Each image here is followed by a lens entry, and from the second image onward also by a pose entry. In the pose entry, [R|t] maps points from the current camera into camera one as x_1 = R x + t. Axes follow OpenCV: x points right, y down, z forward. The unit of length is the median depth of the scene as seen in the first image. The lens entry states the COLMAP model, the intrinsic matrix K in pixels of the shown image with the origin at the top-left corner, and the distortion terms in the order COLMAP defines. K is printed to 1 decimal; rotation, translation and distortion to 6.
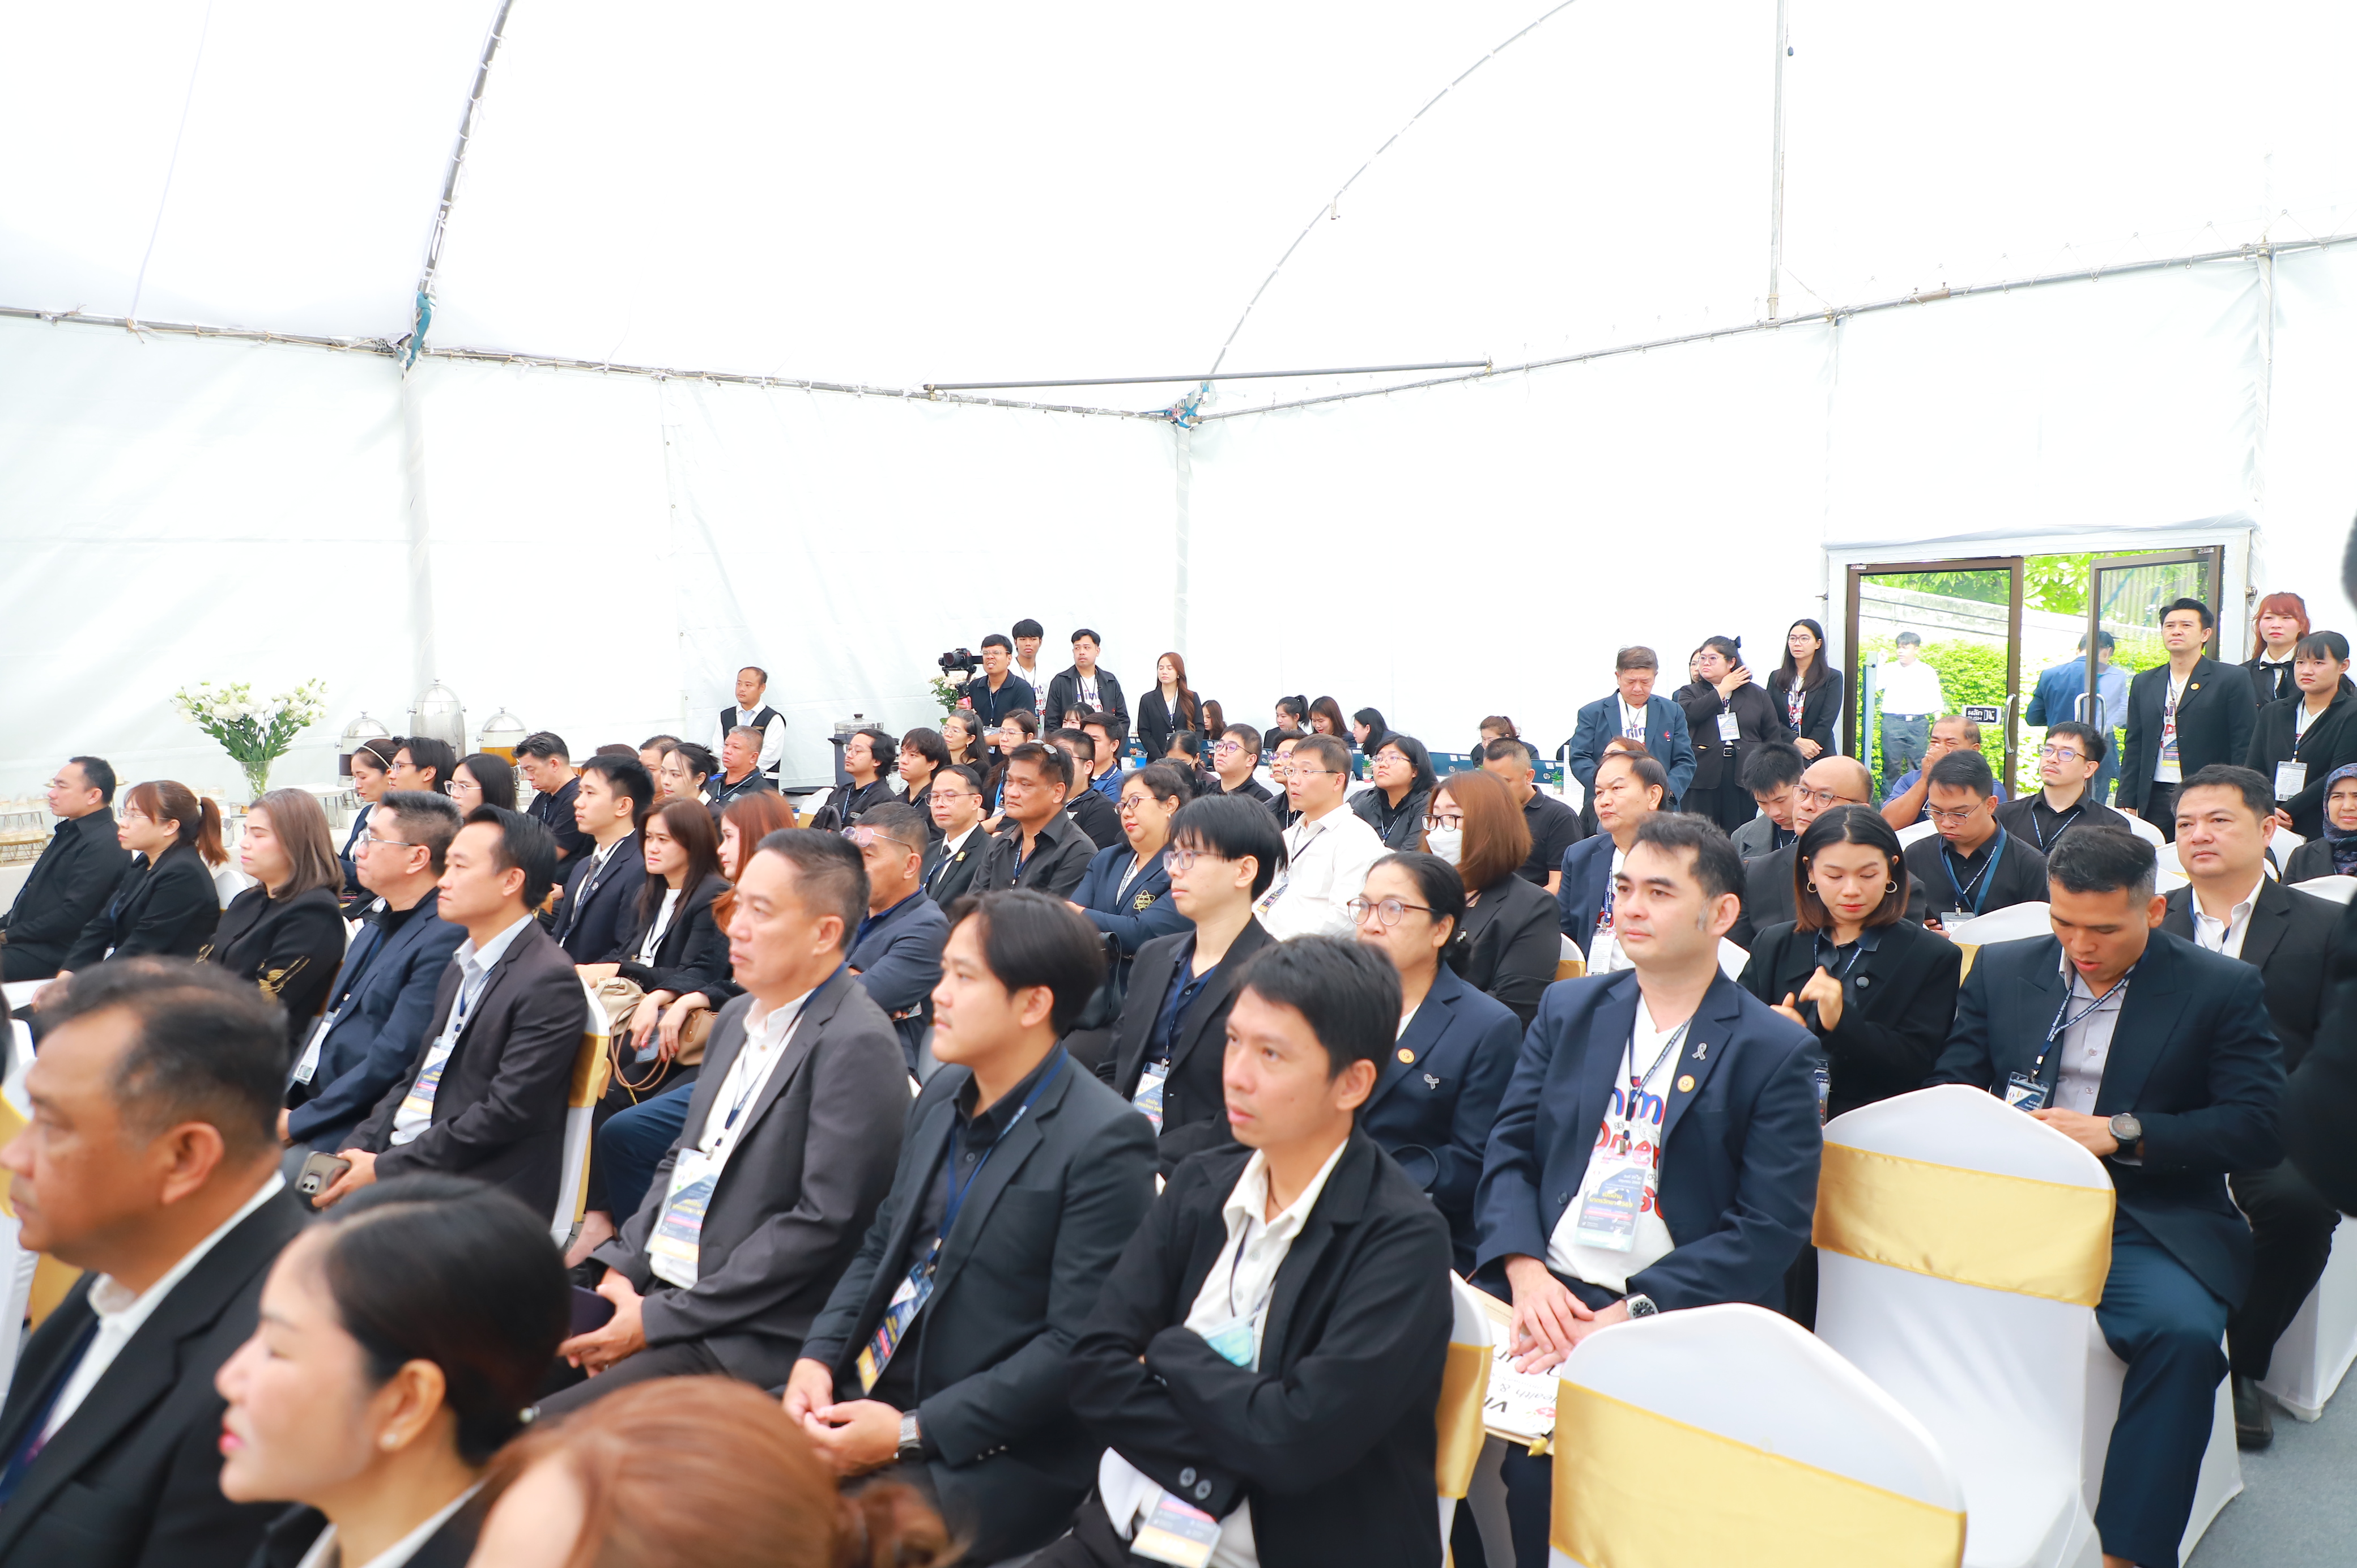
lens RADIAL K [[1566.7, 0, 1193.7], [0, 1566.7, 789.1], [0, 0, 1]] dist [0.013102, -0.000850]
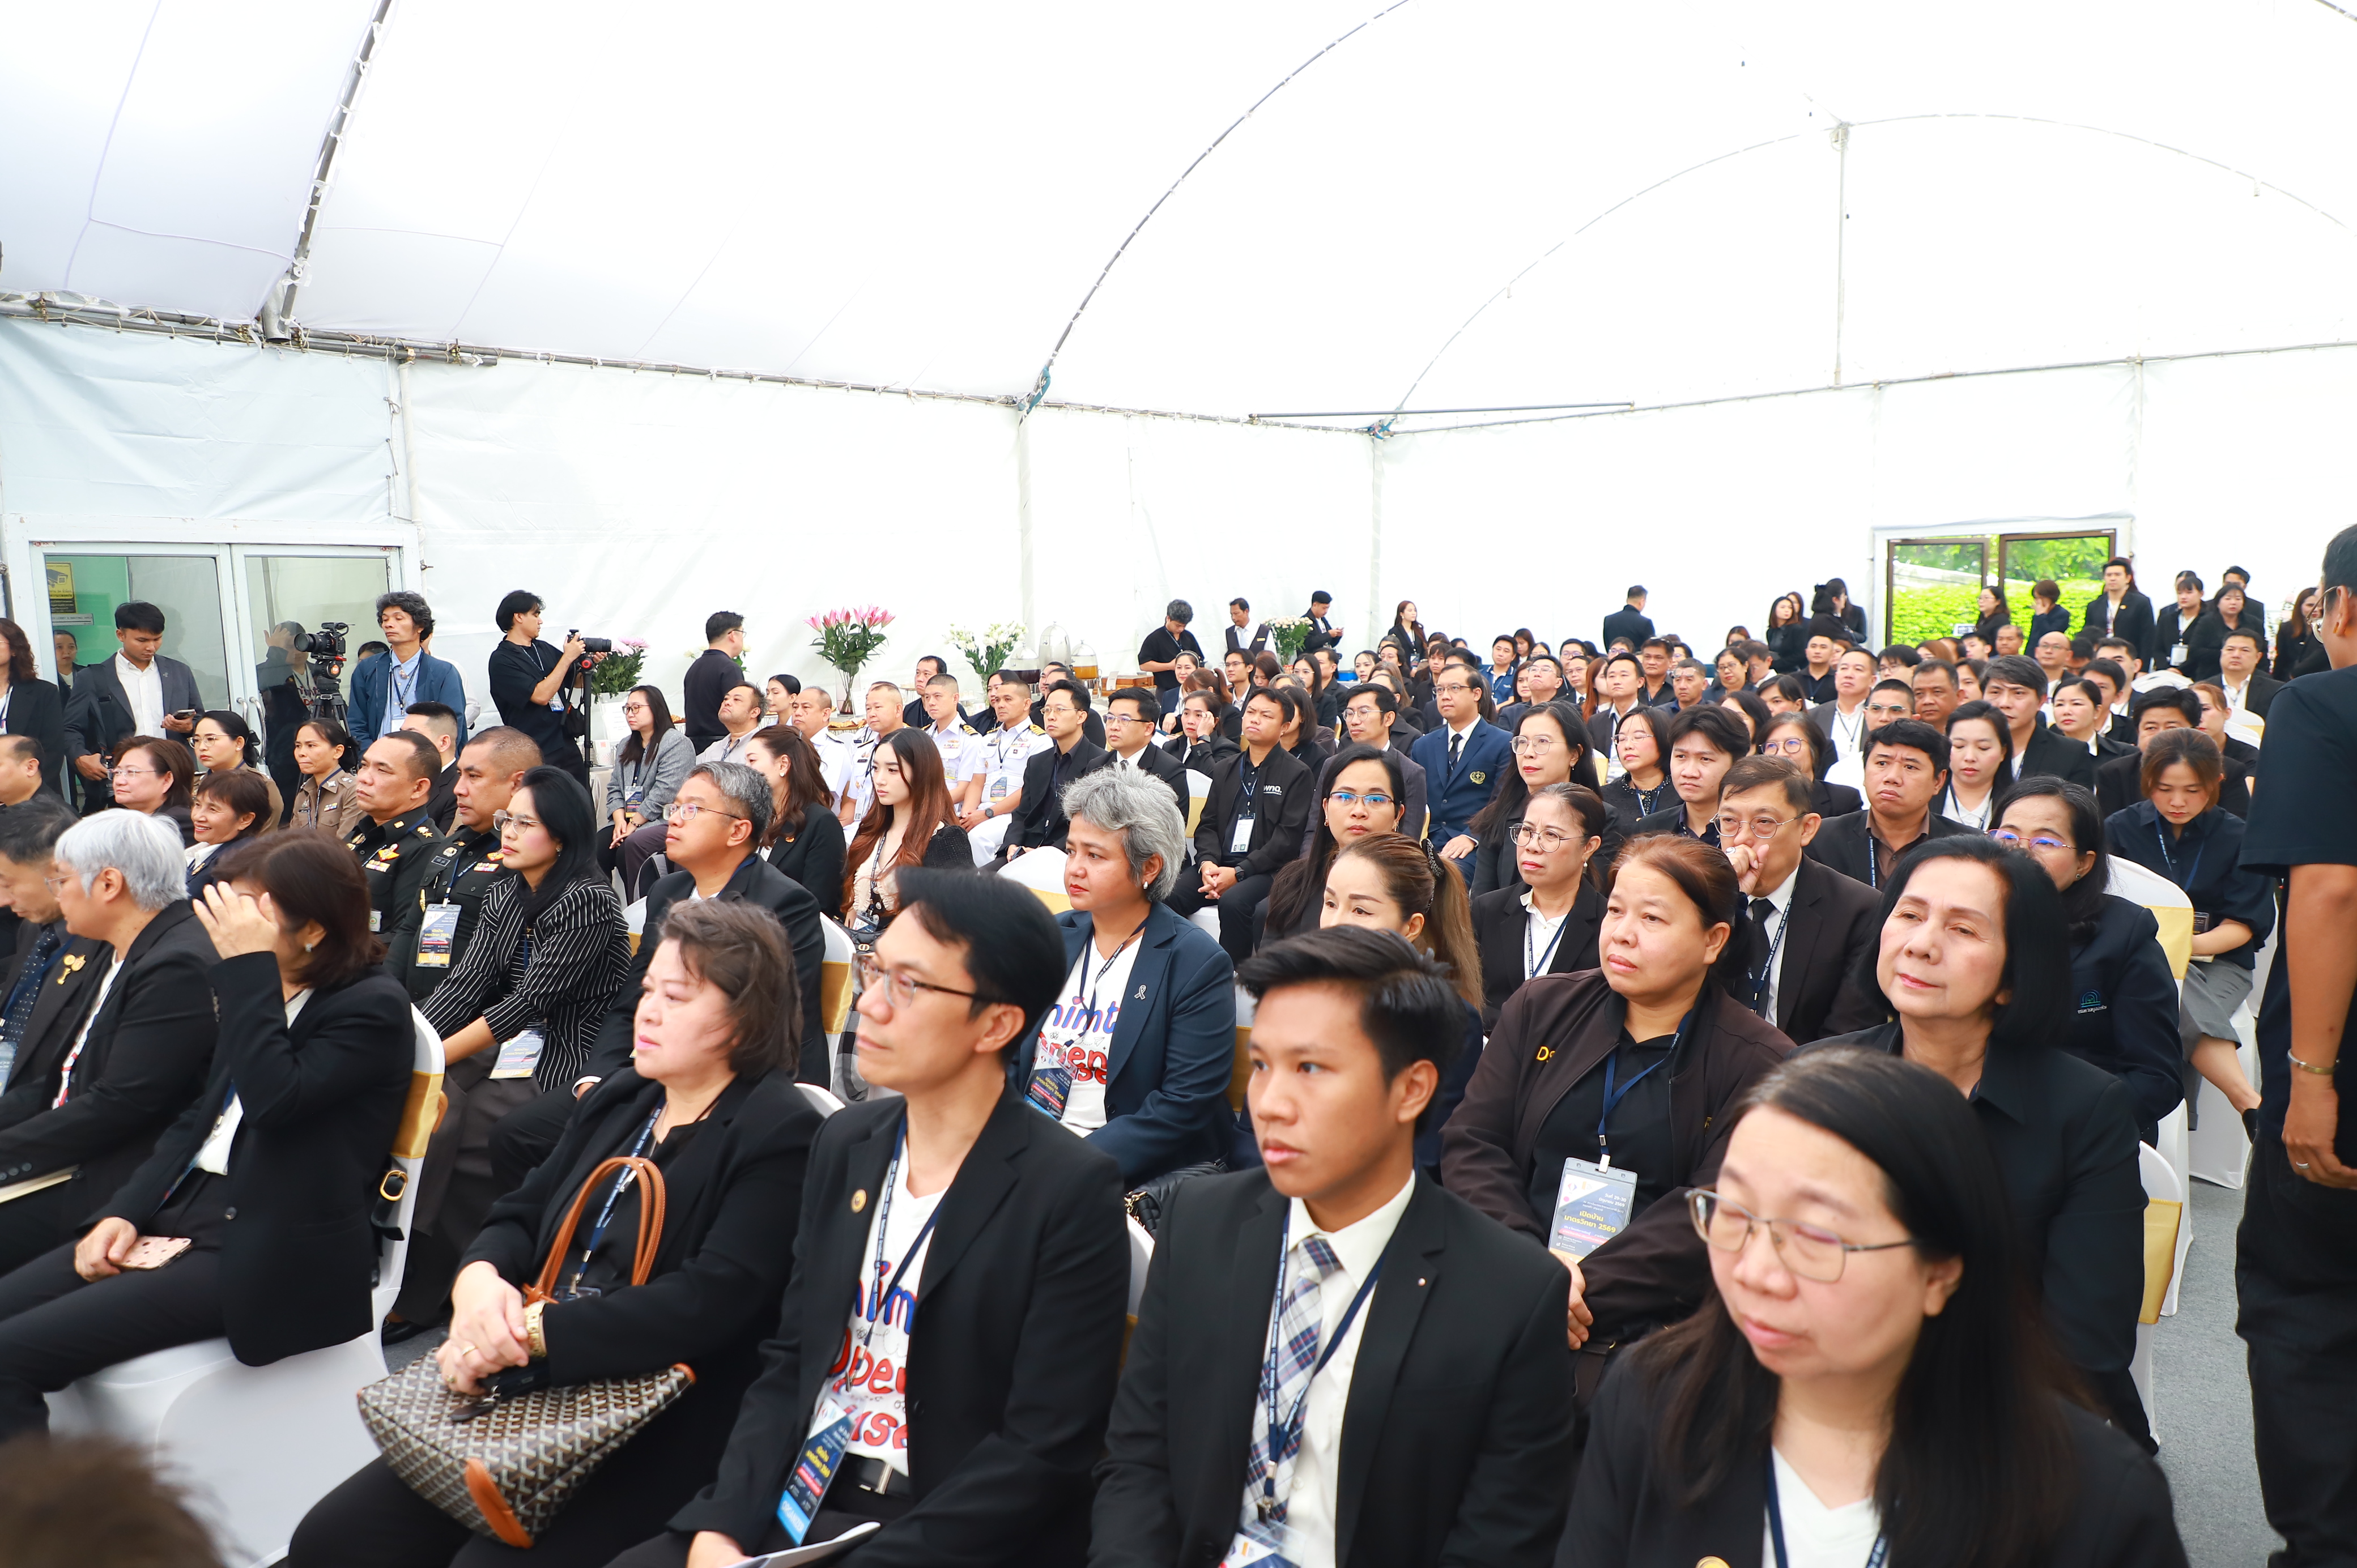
lens RADIAL K [[1566.7, 0, 1181.4], [0, 1566.7, 780.4], [0, 0, 1]] dist [0.013102, -0.000850]
pose [[0.987420, -0.029283, 0.155382, -0.520152], [0.026207, 0.999419, 0.021810, 0.047689], [-0.155930, -0.017464, 0.987614, -0.453492]]
